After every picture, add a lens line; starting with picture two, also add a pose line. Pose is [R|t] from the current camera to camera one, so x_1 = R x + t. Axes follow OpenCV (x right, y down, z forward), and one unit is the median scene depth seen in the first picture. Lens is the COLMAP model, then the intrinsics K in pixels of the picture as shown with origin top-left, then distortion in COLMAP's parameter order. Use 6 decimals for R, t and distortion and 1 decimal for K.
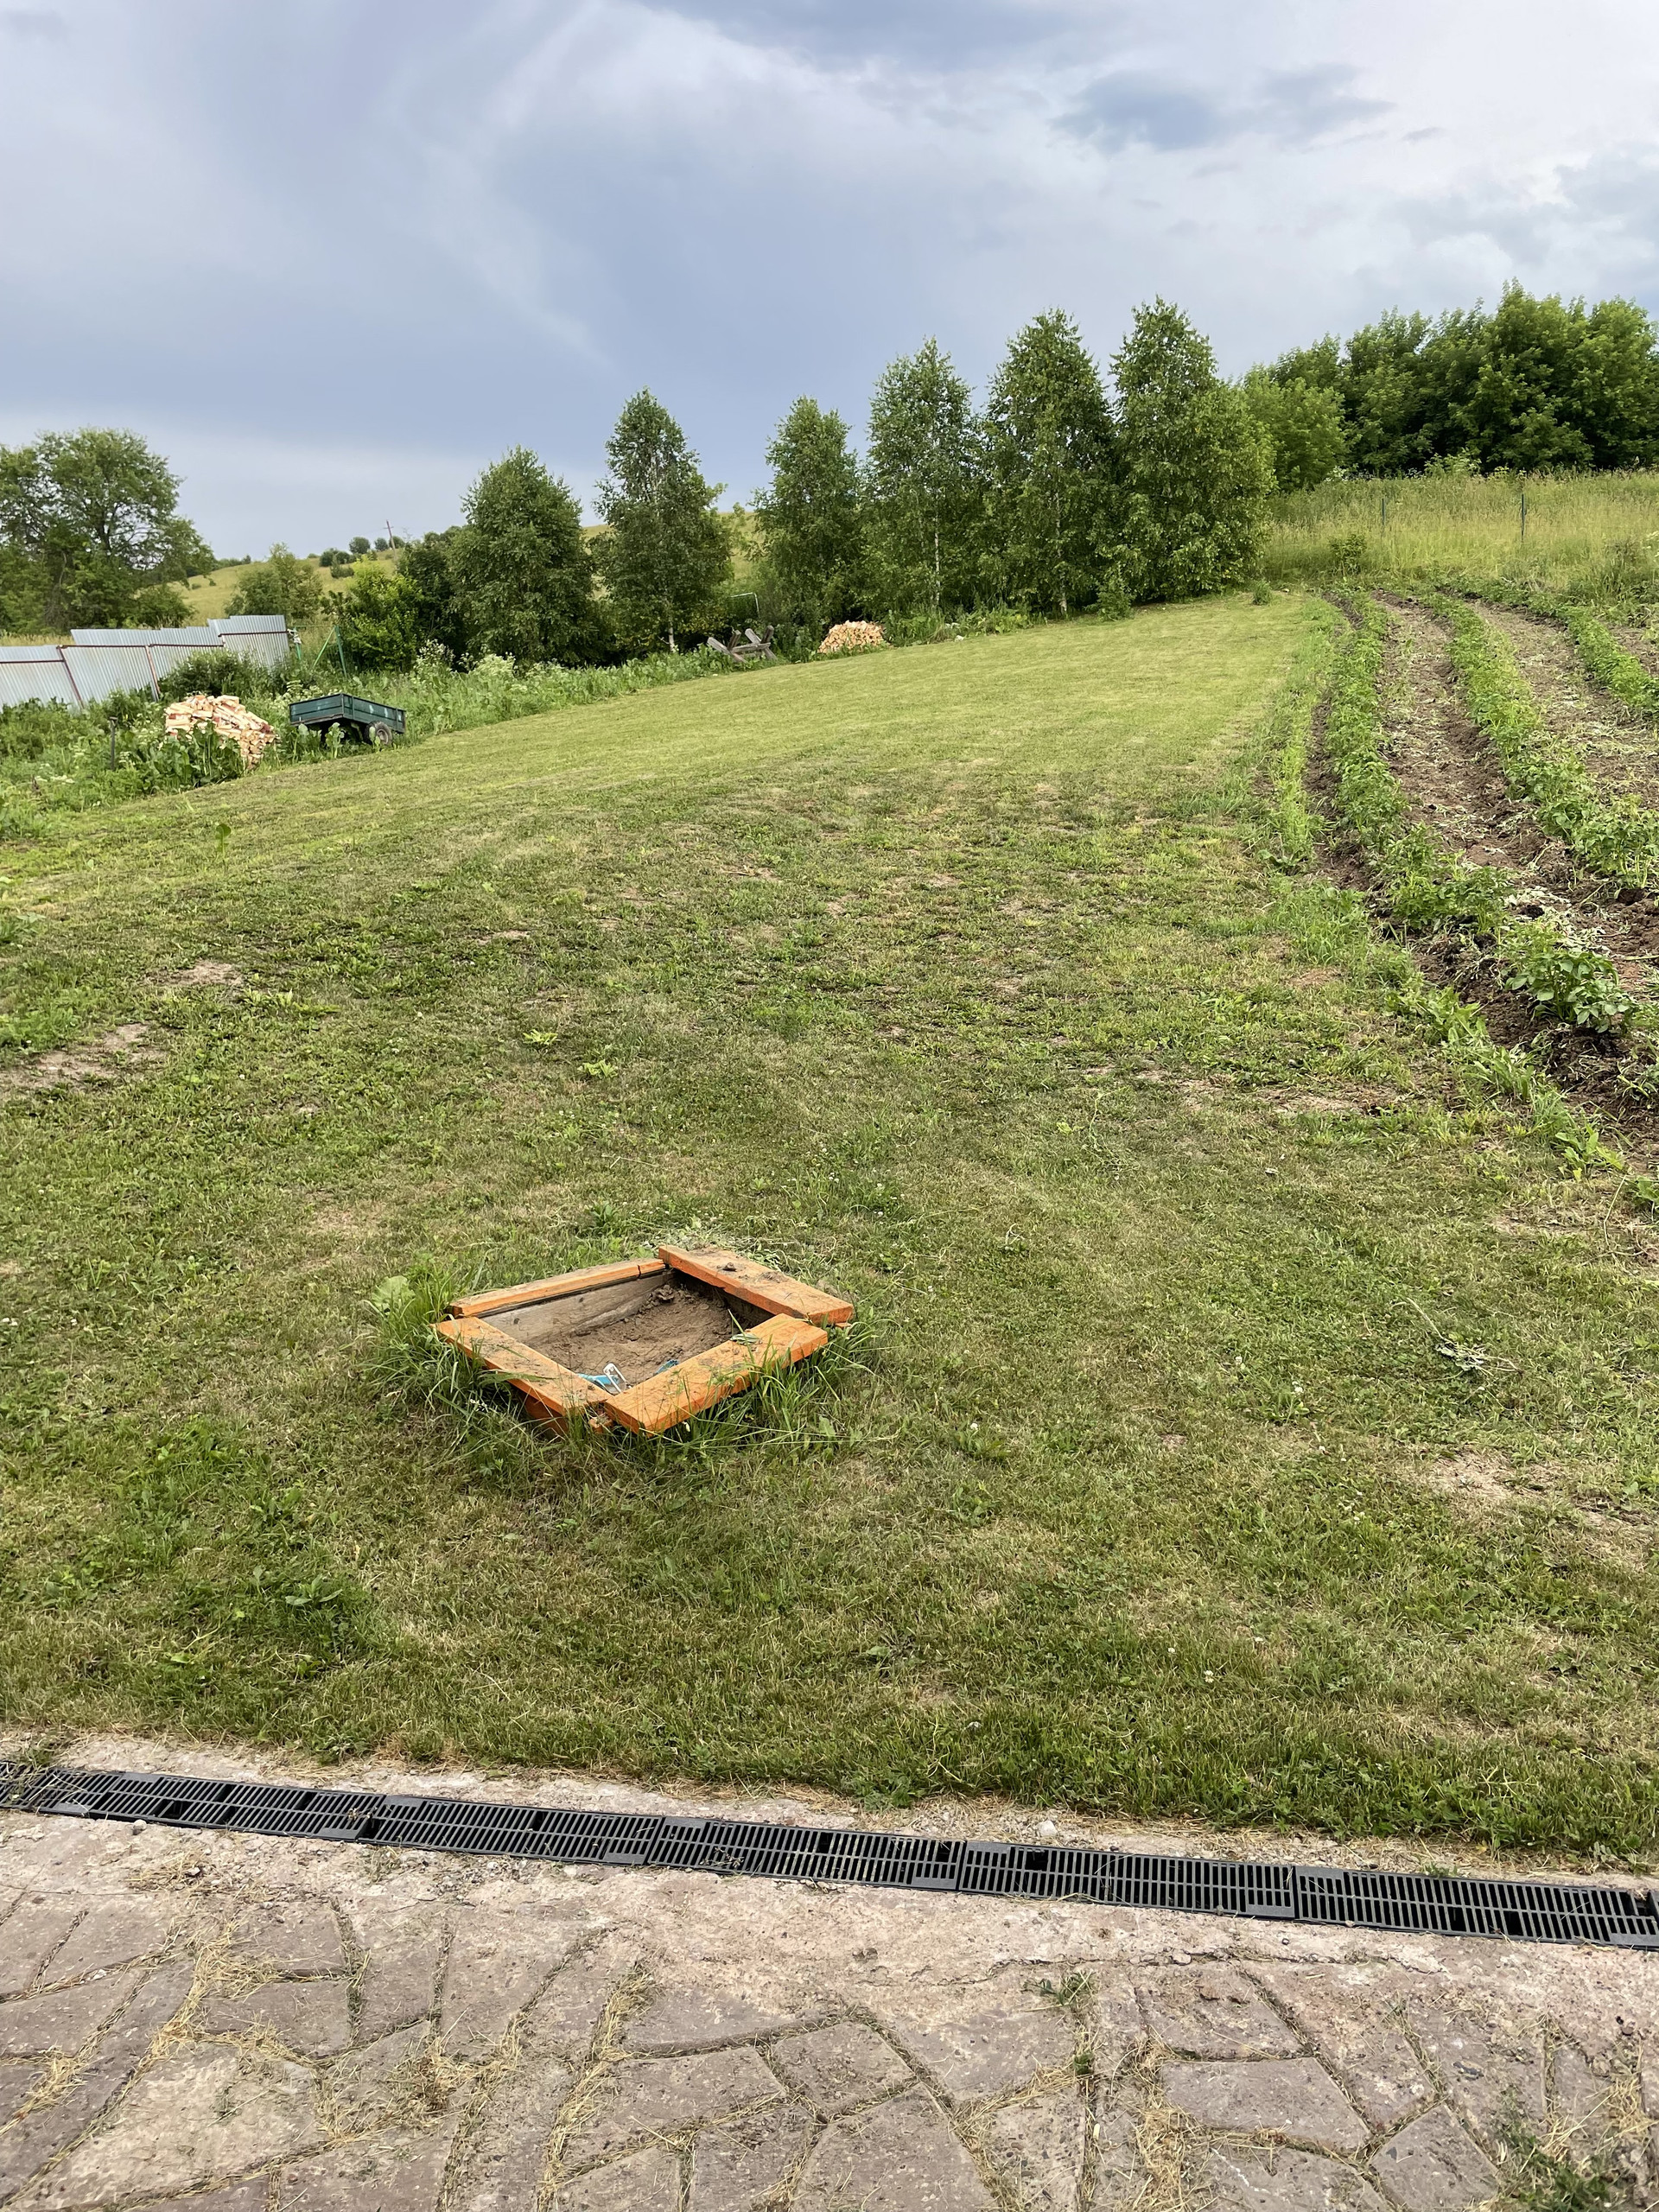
lens RADIAL K [[1698.4, 0, 829.1], [0, 1698.4, 1105.7], [0, 0, 1]] dist [0.075923, -0.102469]
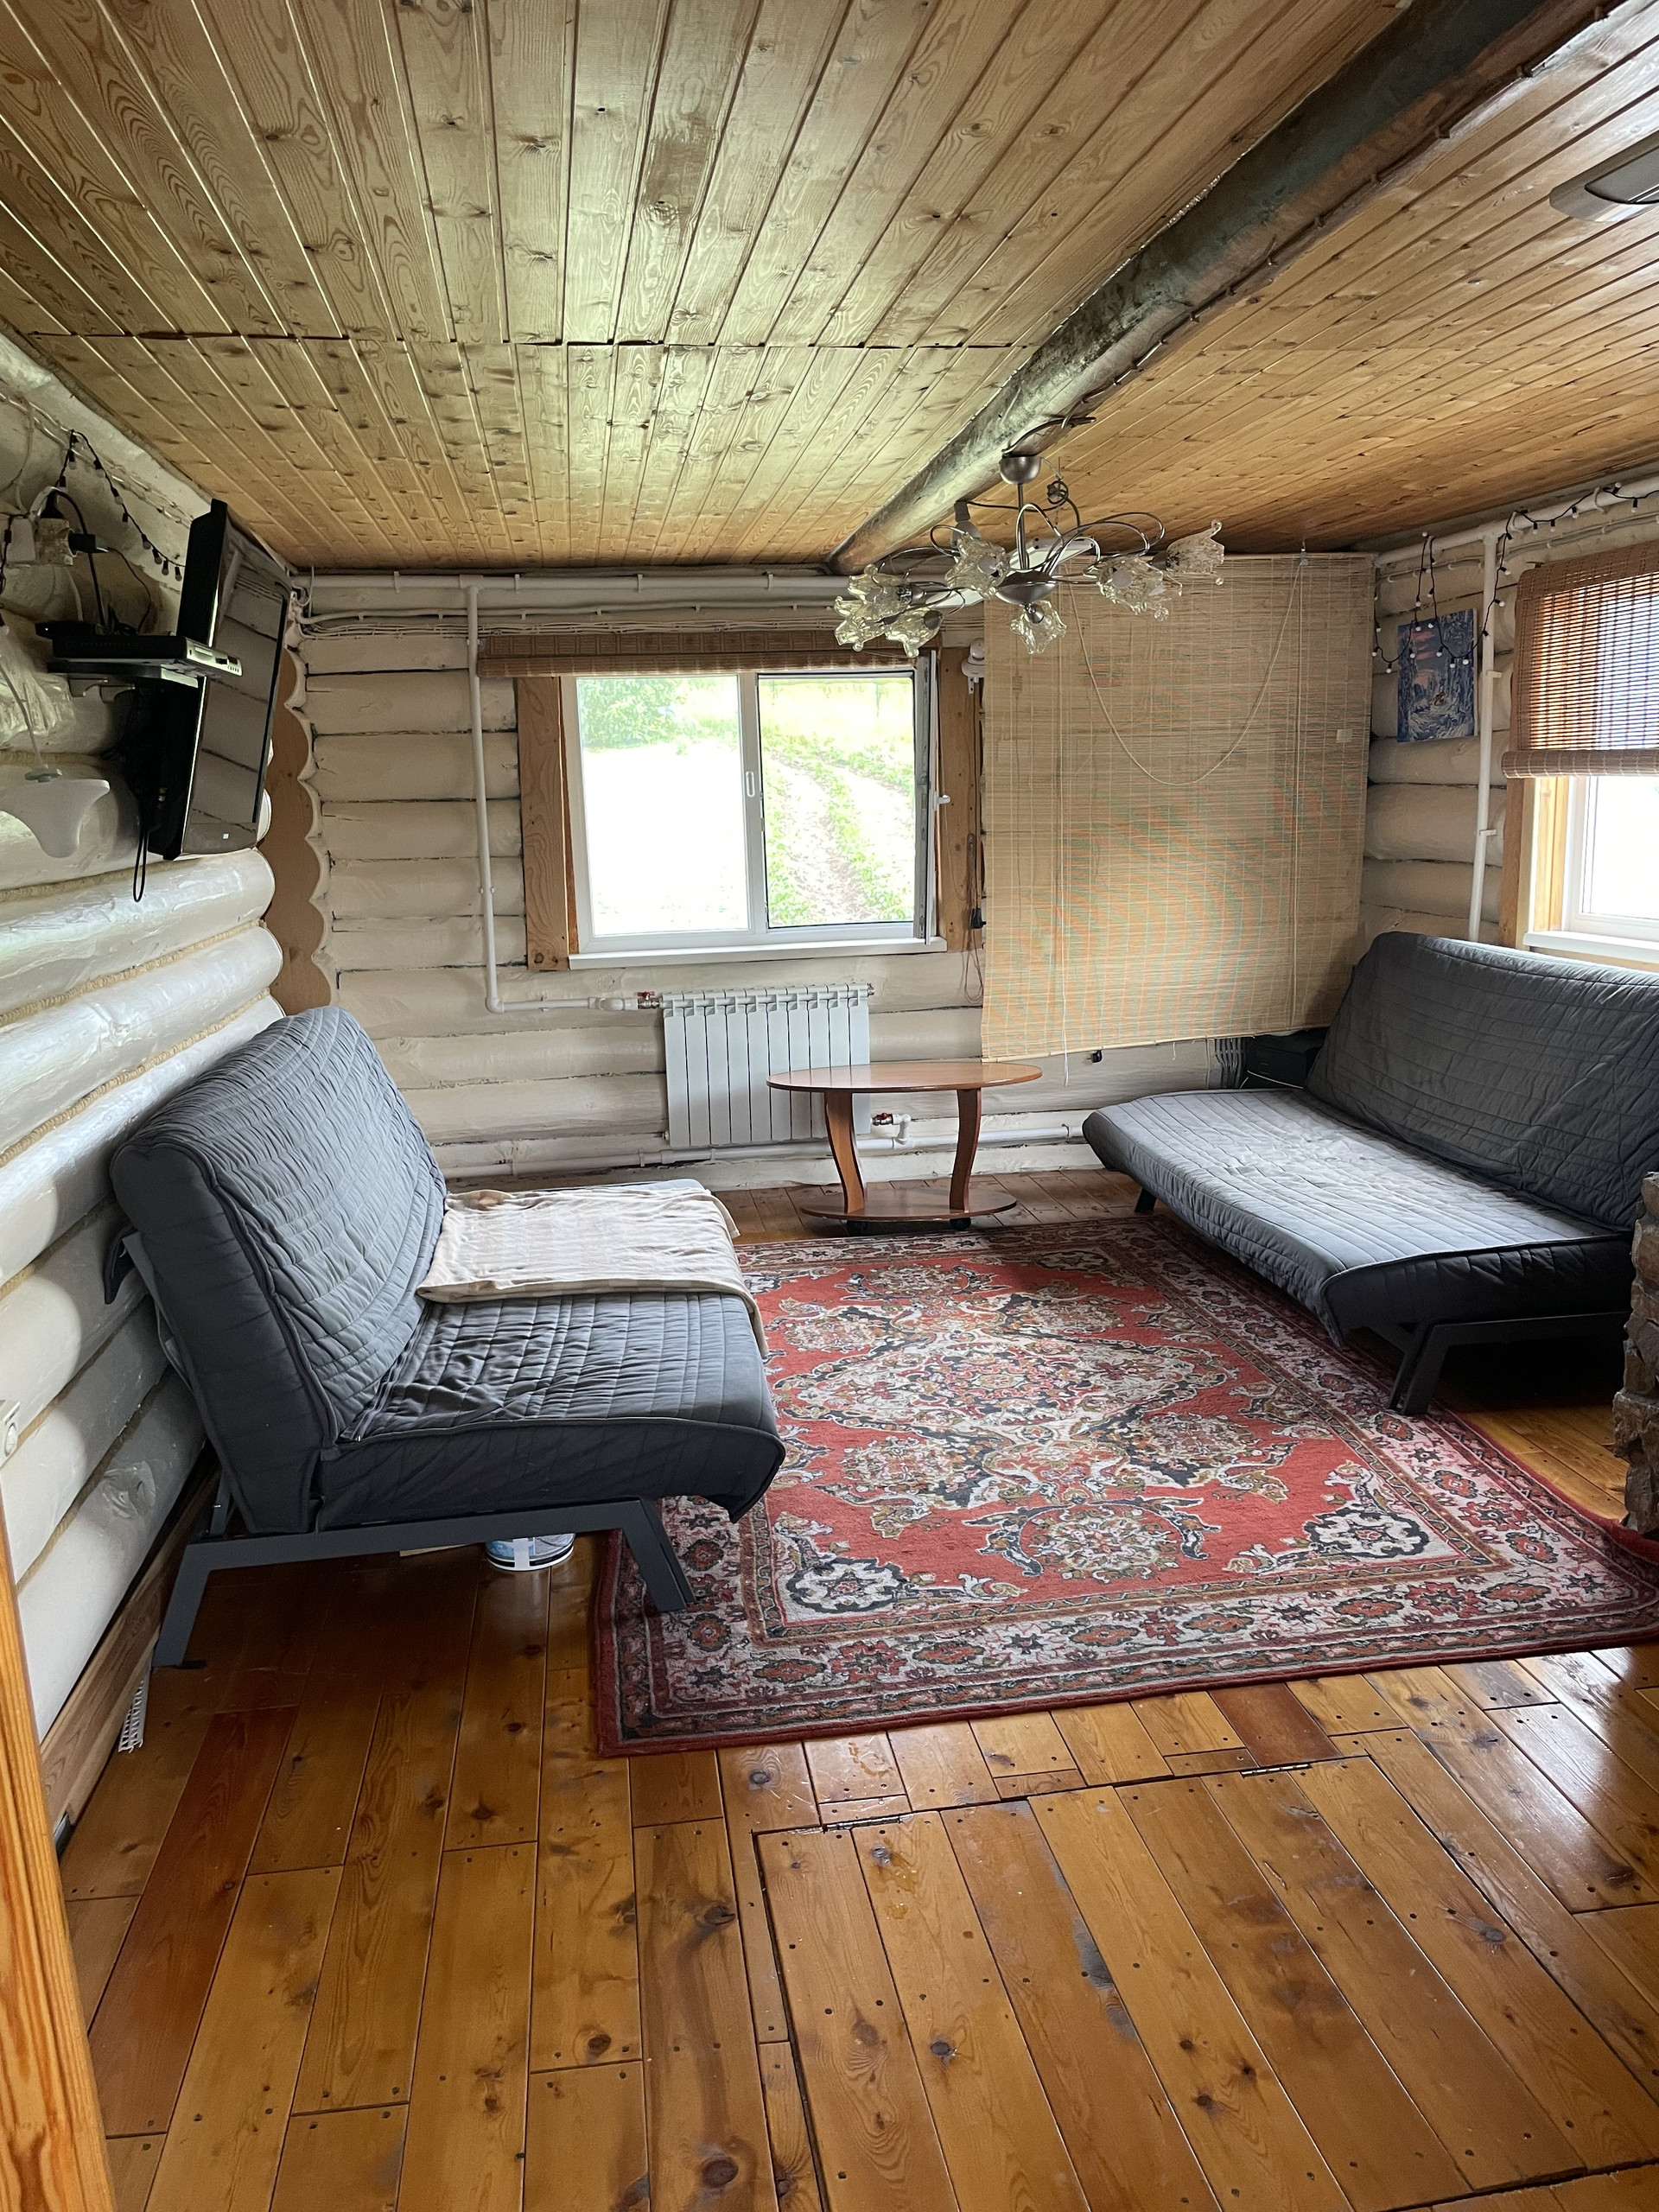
lens RADIAL K [[1698.4, 0, 829.8], [0, 1698.4, 1111.3], [0, 0, 1]] dist [0.075923, -0.102469]
pose [[0.941061, -0.001617, 0.338234, -0.071932], [0.023317, 0.997920, -0.060103, 0.043432], [-0.337434, 0.064447, 0.939141, -0.192027]]
